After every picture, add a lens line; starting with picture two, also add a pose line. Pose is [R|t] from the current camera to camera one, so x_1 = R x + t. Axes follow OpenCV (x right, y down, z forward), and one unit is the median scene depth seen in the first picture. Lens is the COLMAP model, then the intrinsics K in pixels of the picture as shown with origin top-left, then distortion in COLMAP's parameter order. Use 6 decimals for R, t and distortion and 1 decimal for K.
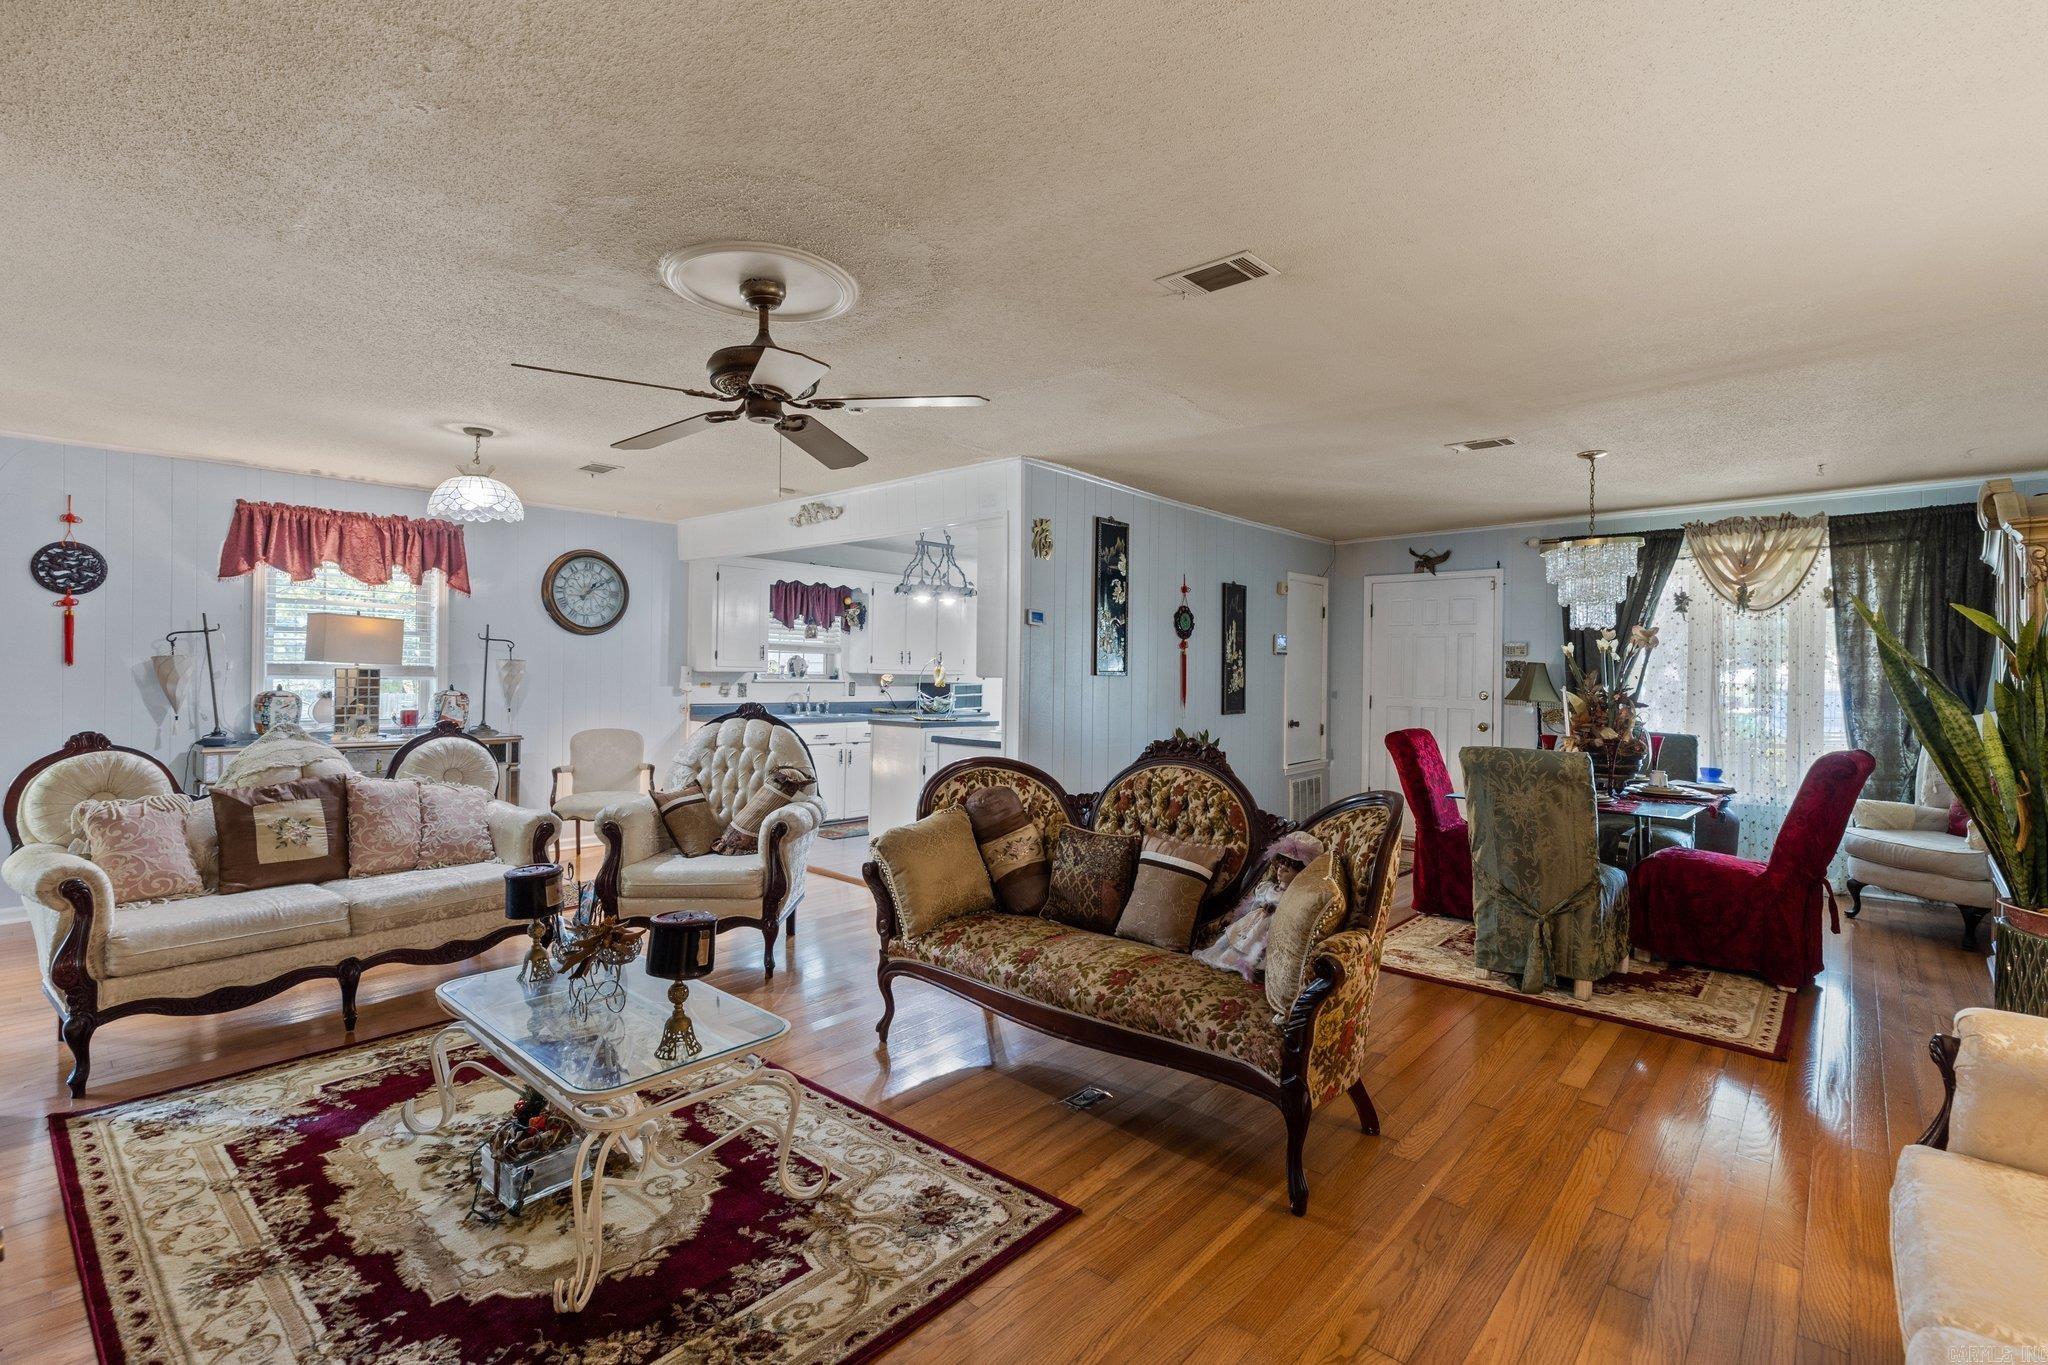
lens RADIAL K [[927.8, 0, 1027.9], [0, 927.8, 672.0], [0, 0, 1]] dist [0.005184, -0.000887]
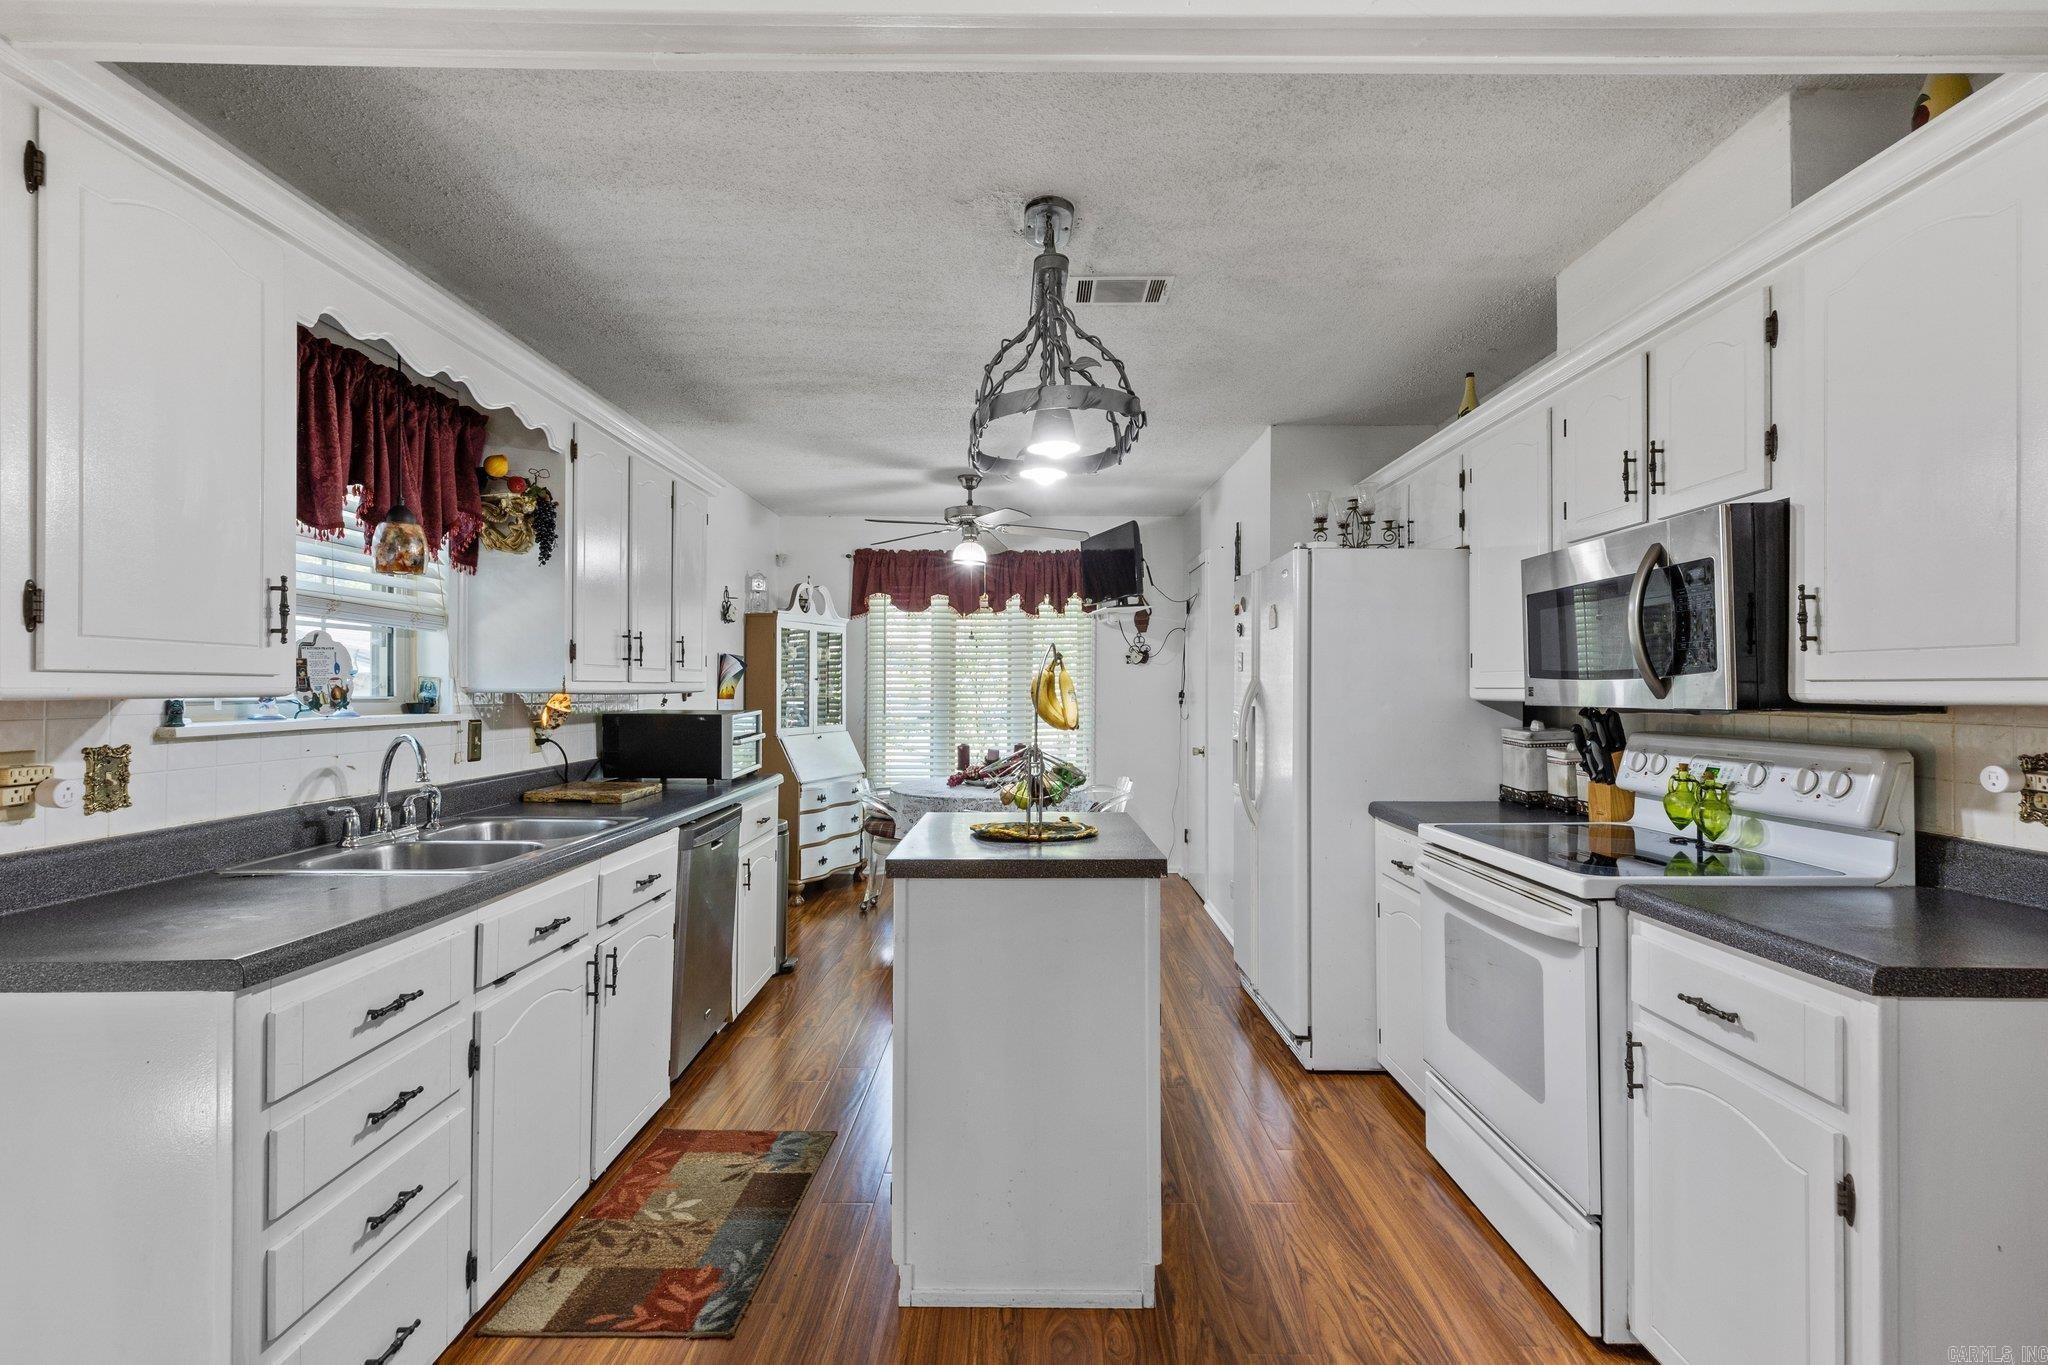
lens RADIAL K [[927.8, 0, 1033.3], [0, 927.8, 686.8], [0, 0, 1]] dist [0.005184, -0.000887]
pose [[0.745755, -0.012271, 0.666107, -0.283009], [0.007280, 0.999921, 0.010270, -0.003113], [-0.666180, -0.002809, 0.745786, 0.668347]]
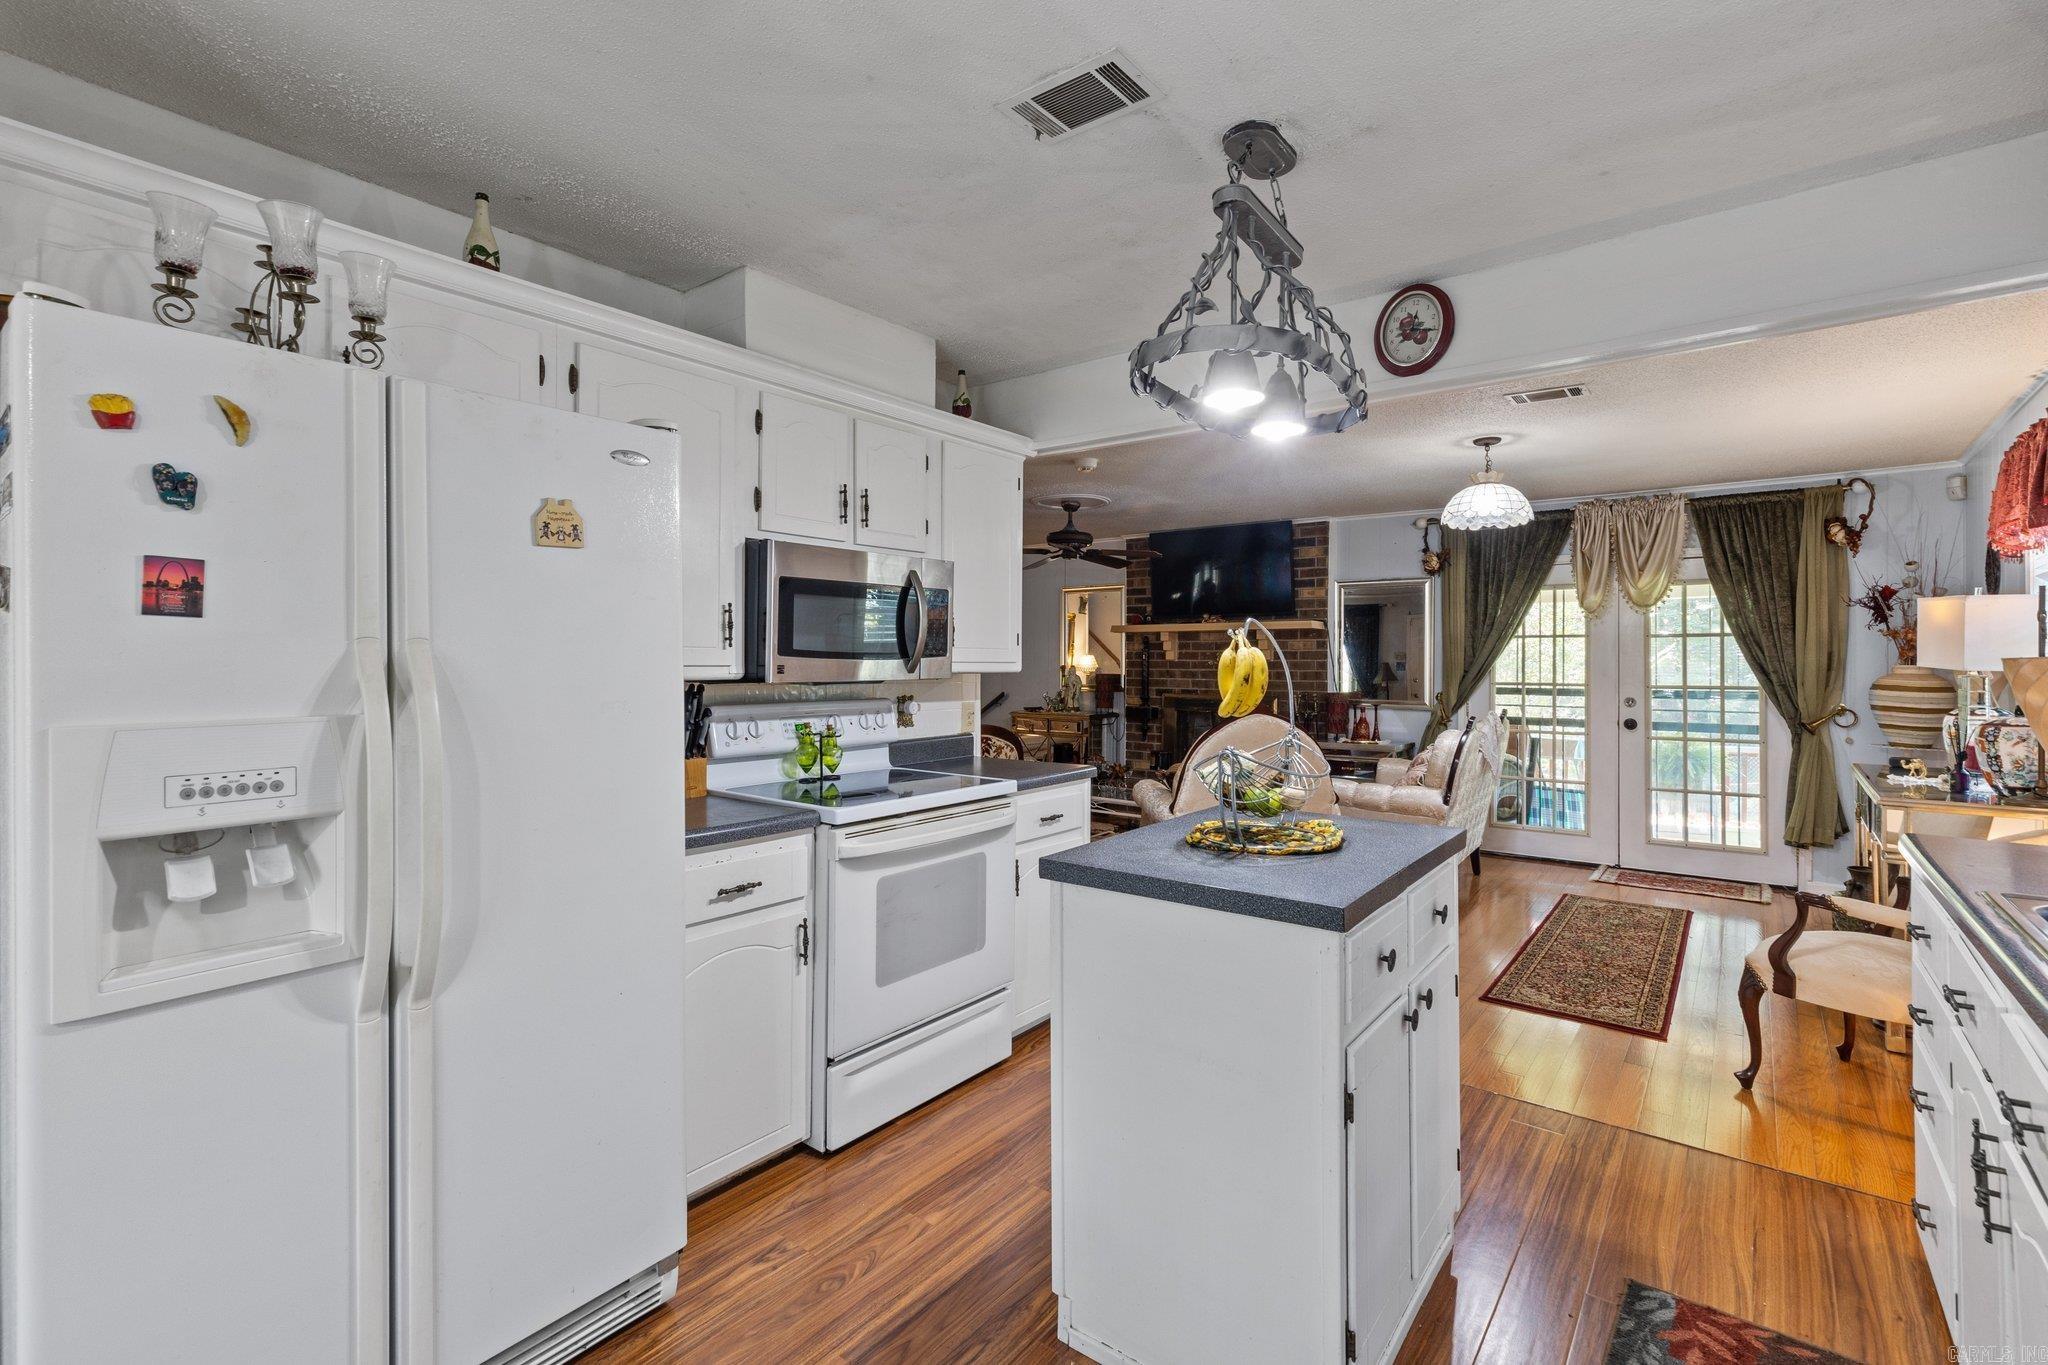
lens RADIAL K [[927.8, 0, 1016.3], [0, 927.8, 657.8], [0, 0, 1]] dist [0.005184, -0.000887]
pose [[-0.998320, -0.018729, -0.054831, -0.008579], [-0.018180, 0.999780, -0.010487, 0.001030], [0.055016, -0.009473, -0.998441, 1.129462]]
